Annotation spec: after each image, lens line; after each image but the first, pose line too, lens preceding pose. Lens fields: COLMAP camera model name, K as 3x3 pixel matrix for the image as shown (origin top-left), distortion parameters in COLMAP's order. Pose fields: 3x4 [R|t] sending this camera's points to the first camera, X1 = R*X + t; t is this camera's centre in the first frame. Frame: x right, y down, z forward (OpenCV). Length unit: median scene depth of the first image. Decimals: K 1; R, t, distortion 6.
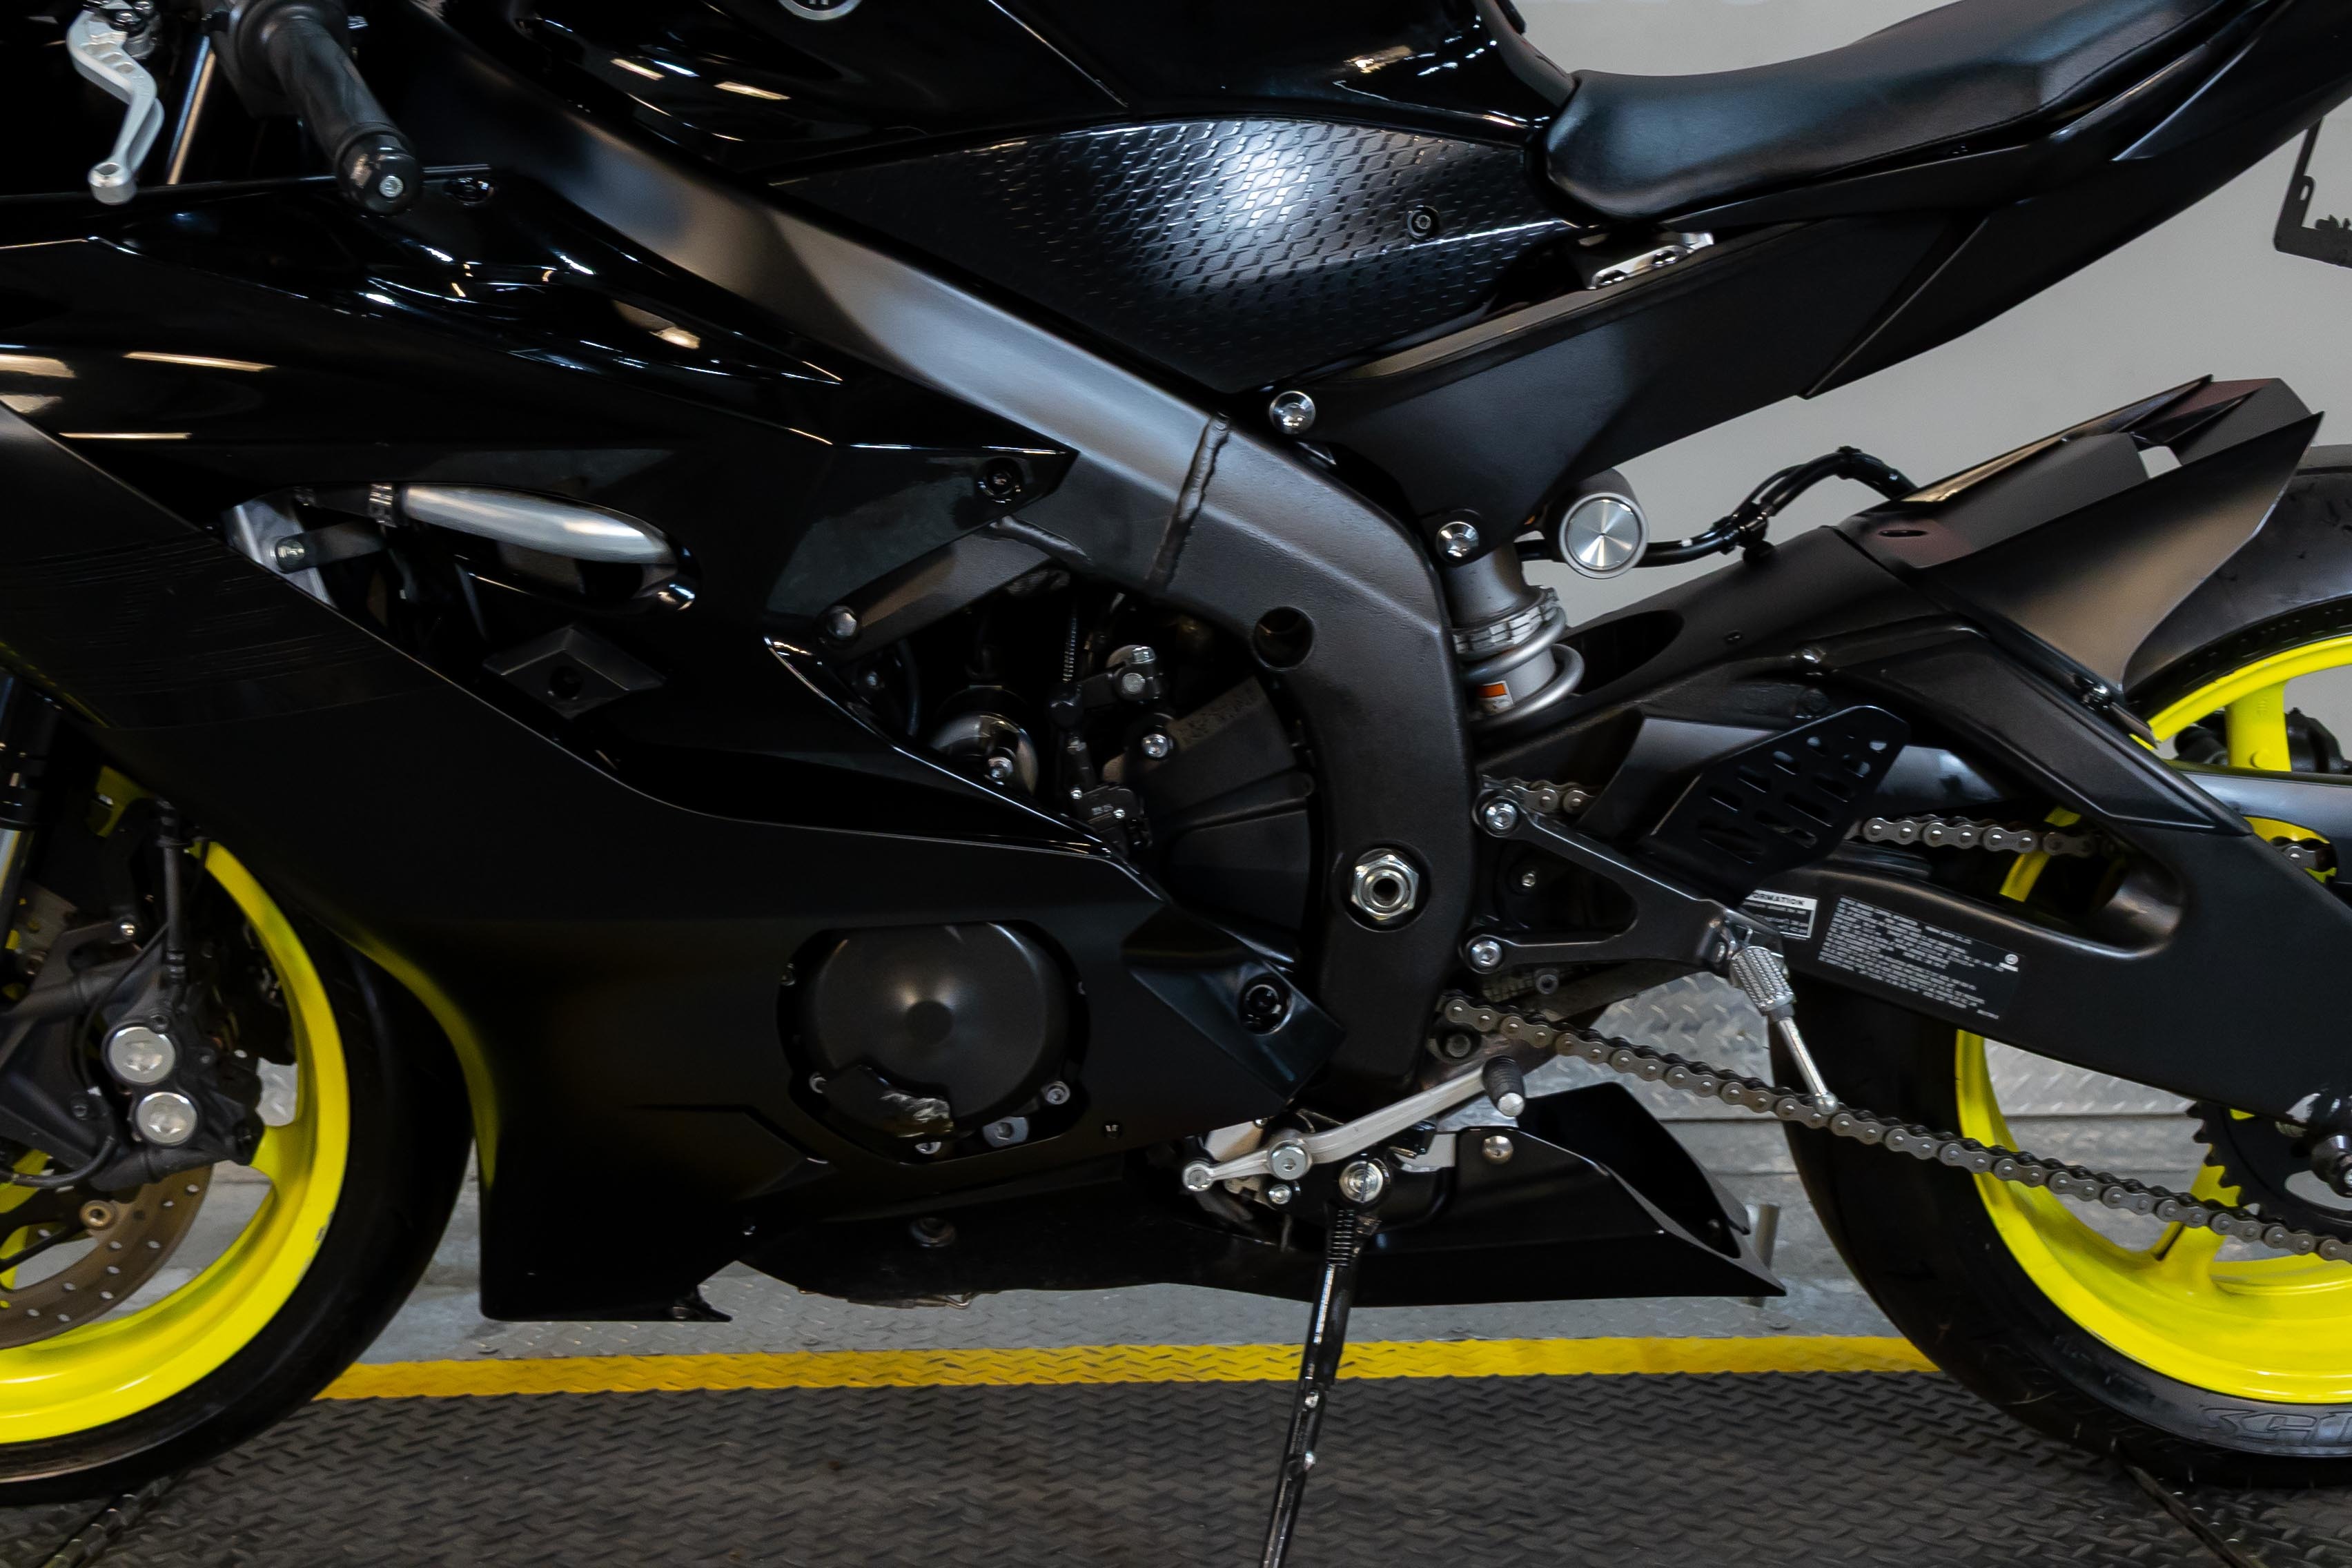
lens RADIAL K [[2570.7, 0, 1176.0], [0, 2570.7, 784.0], [0, 0, 1]] dist [-0.007342, -0.038636]
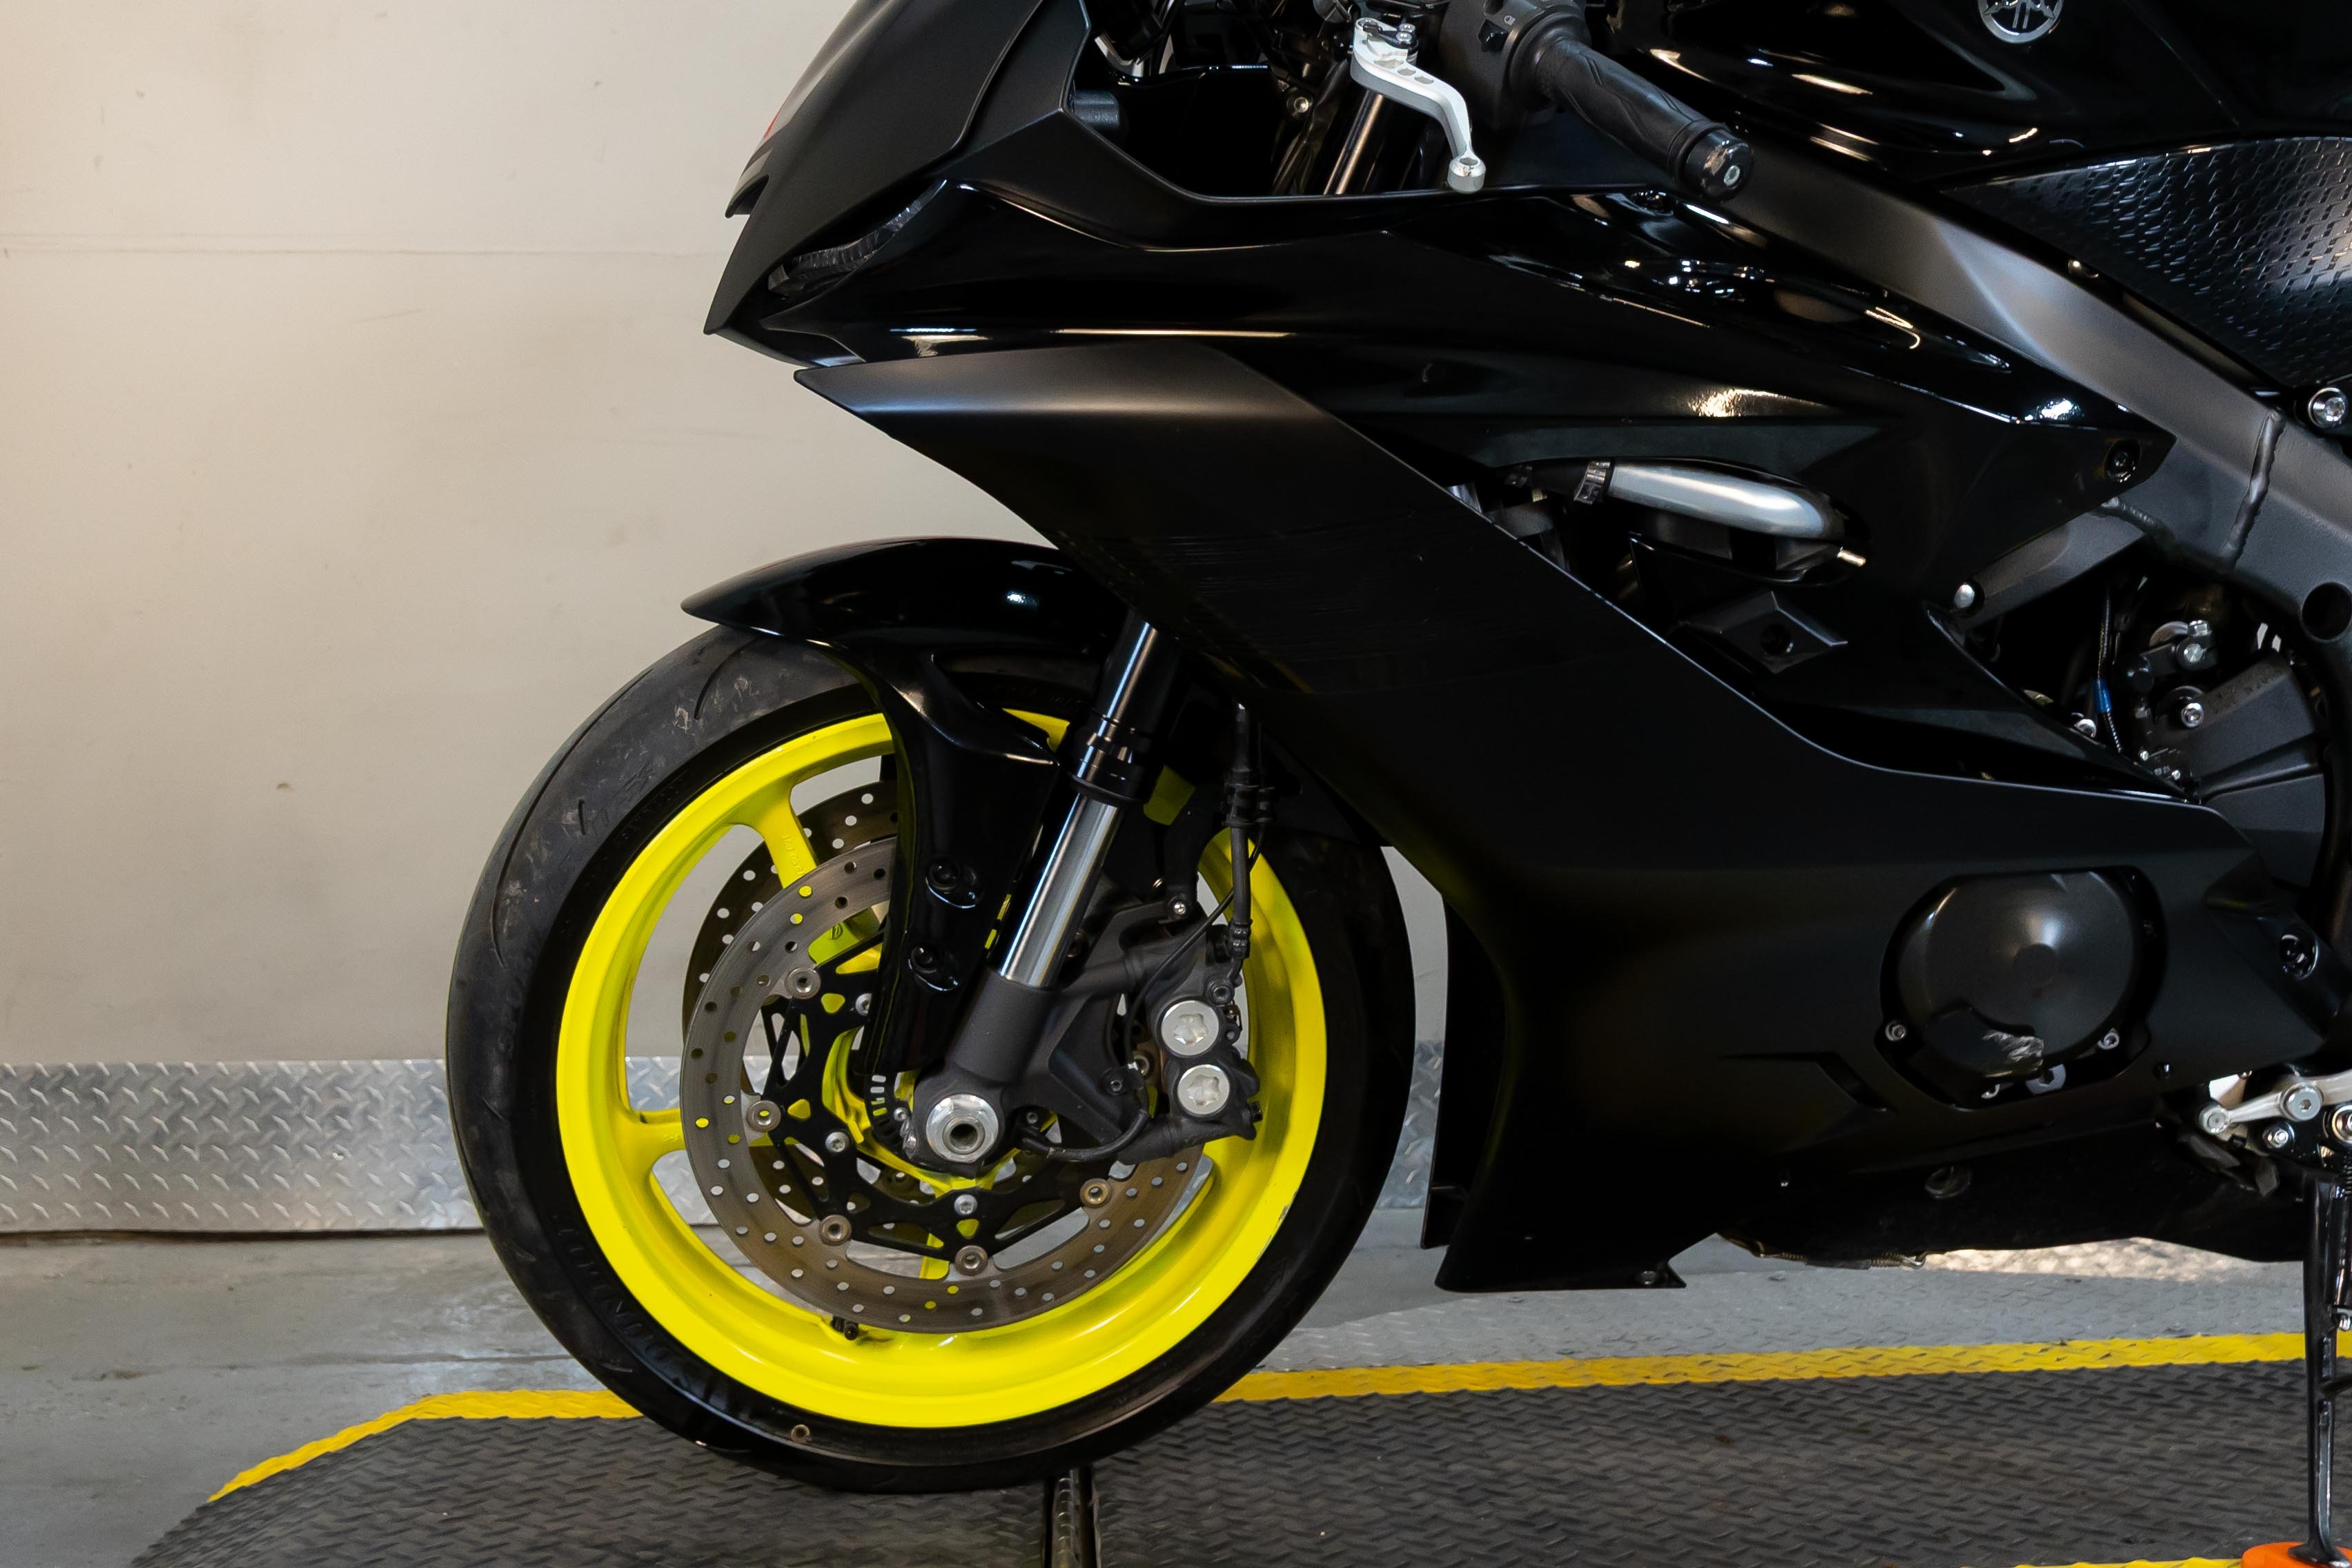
lens RADIAL K [[2570.7, 0, 1176.0], [0, 2570.7, 784.0], [0, 0, 1]] dist [-0.007342, -0.038636]
pose [[0.999410, -0.009820, 0.032919, -0.451653], [0.012184, 0.997302, -0.072393, 0.083511], [-0.032120, 0.072752, 0.996833, -0.064409]]
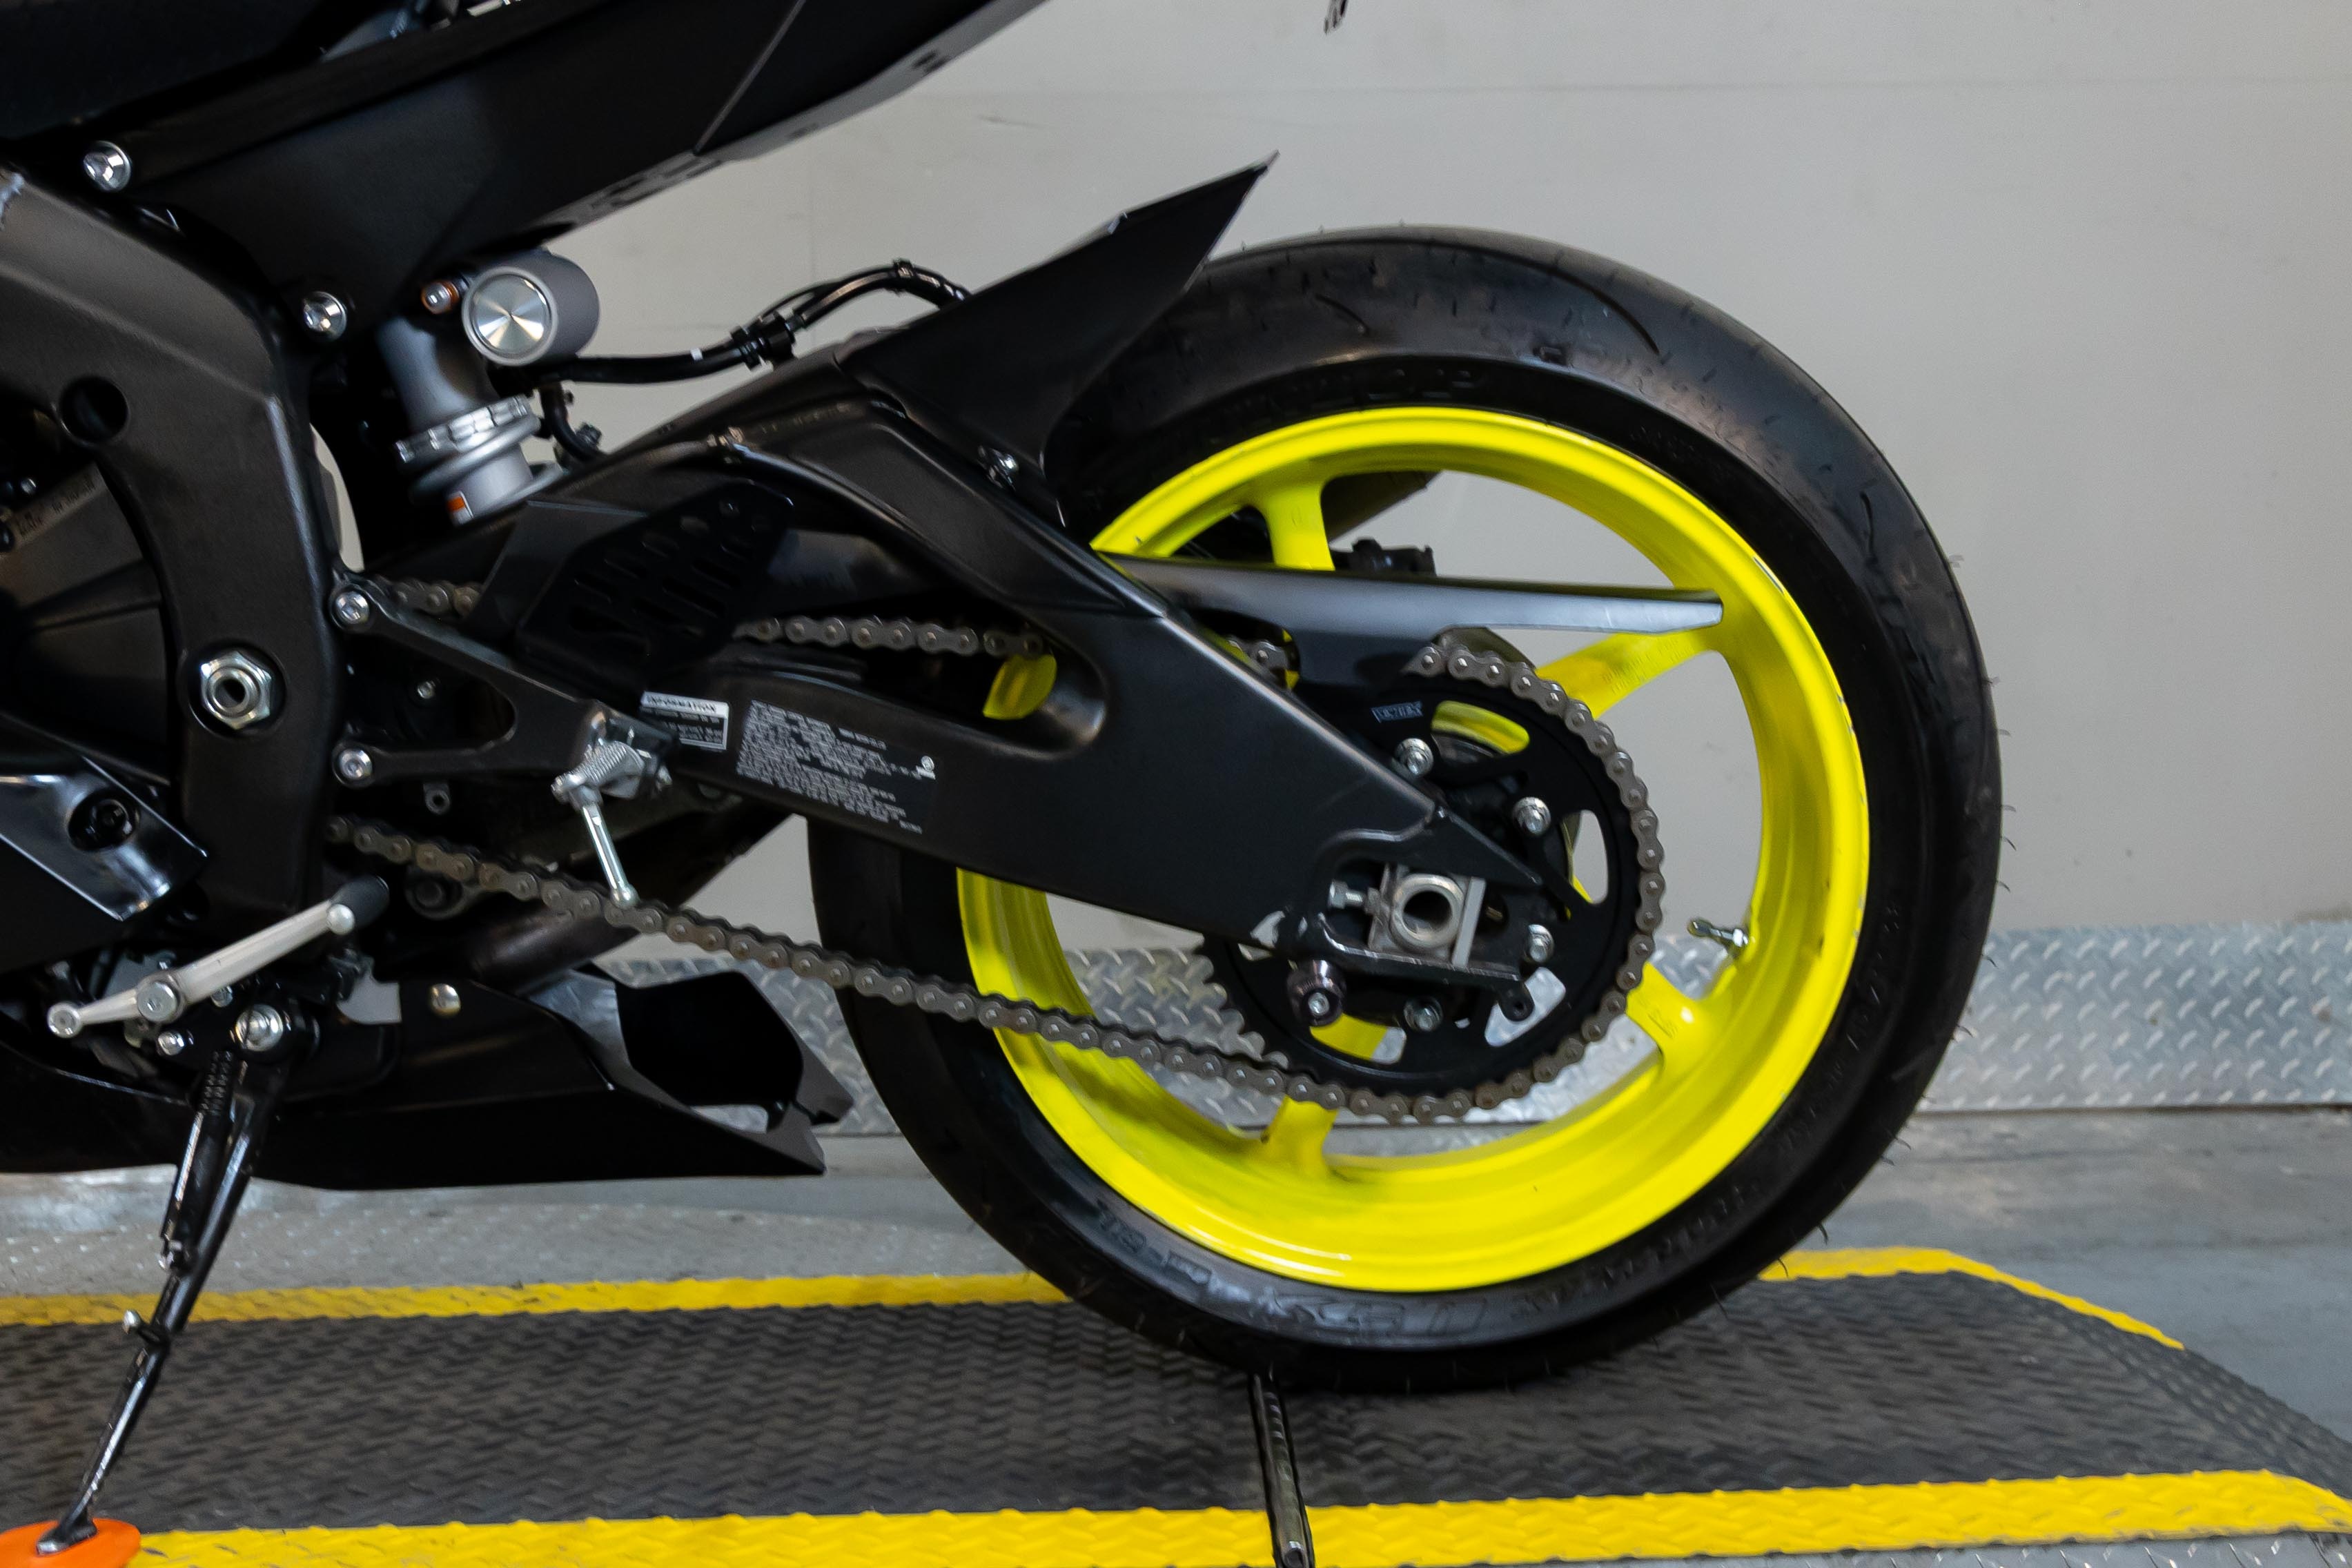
lens RADIAL K [[2570.7, 0, 1176.0], [0, 2570.7, 784.0], [0, 0, 1]] dist [-0.007342, -0.038636]
pose [[0.999944, -0.009732, -0.004143, 0.398757], [0.009499, 0.998561, -0.052774, 0.118859], [0.004650, 0.052731, 0.998598, 0.088649]]
